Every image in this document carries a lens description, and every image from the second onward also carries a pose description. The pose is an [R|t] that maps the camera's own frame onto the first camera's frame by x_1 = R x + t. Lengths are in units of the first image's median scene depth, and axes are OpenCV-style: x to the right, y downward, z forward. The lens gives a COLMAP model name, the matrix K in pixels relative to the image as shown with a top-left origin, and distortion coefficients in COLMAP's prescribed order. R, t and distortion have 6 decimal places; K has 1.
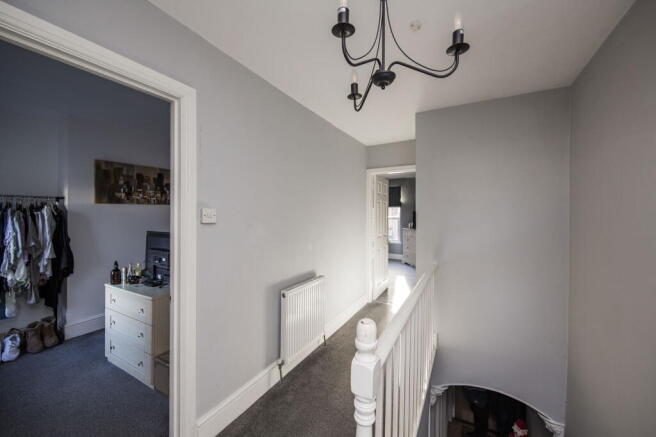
lens RADIAL K [[248.0, 0, 329.2], [0, 248.0, 215.6], [0, 0, 1]] dist [-0.003715, -0.000322]
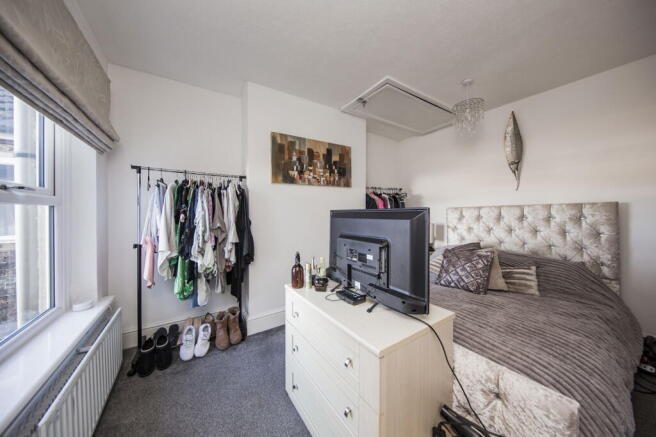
lens RADIAL K [[213.2, 0, 327.4], [0, 213.2, 216.0], [0, 0, 1]] dist [0.001331, 0.000007]
pose [[0.878973, -0.001964, -0.476867, -0.474052], [0.008361, 0.999901, 0.011294, 0.072665], [0.476798, -0.013914, 0.878903, 0.489807]]
